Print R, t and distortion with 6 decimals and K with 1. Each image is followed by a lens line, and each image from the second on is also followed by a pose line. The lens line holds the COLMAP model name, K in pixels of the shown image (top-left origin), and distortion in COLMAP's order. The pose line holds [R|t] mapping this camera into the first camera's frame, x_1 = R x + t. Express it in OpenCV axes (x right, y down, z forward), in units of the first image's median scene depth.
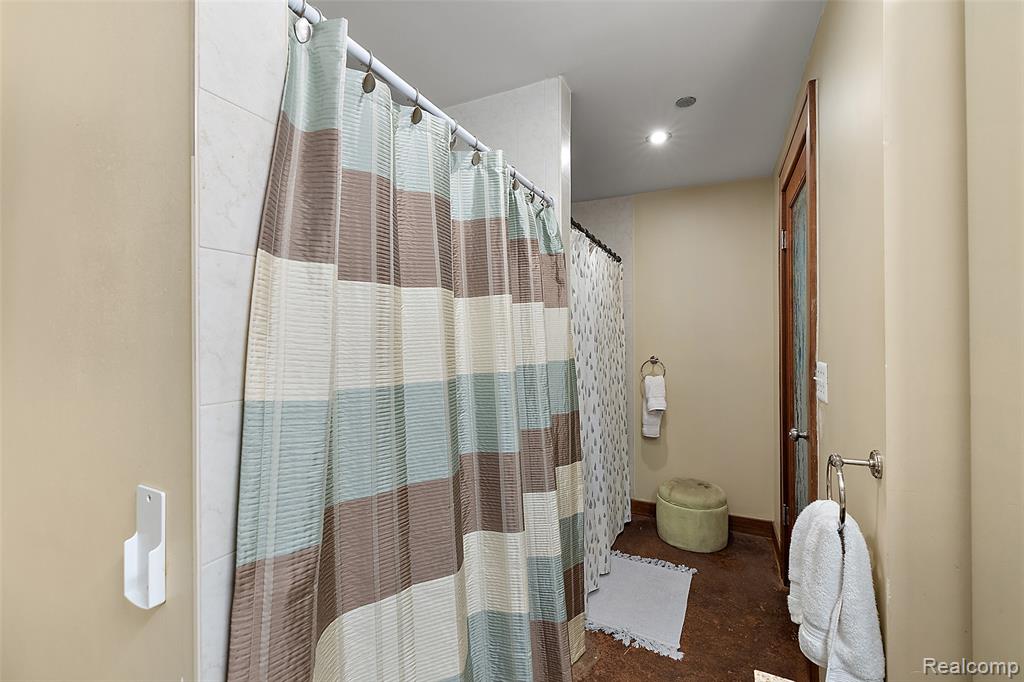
lens RADIAL K [[435.7, 0, 511.2], [0, 435.7, 329.7], [0, 0, 1]] dist [0.001102, 0.000145]
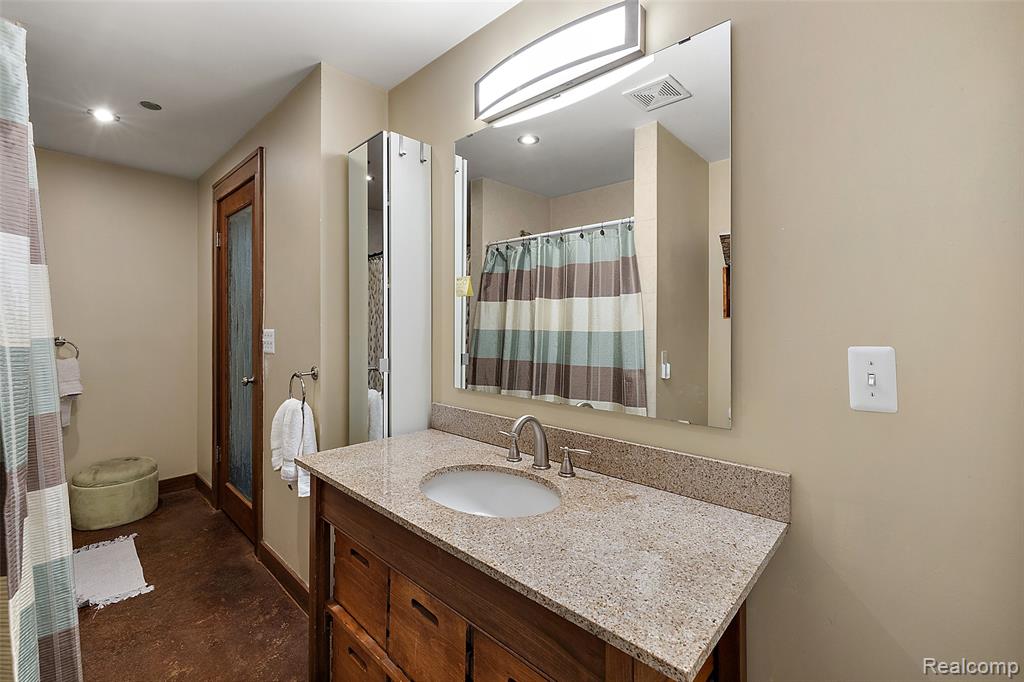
lens RADIAL K [[437.8, 0, 506.9], [0, 437.8, 333.0], [0, 0, 1]] dist [0.000558, -0.000059]
pose [[0.296187, -0.021234, 0.954894, -0.372372], [-0.012025, 0.999591, 0.025958, 0.024438], [-0.955054, -0.019171, 0.295810, -0.203806]]
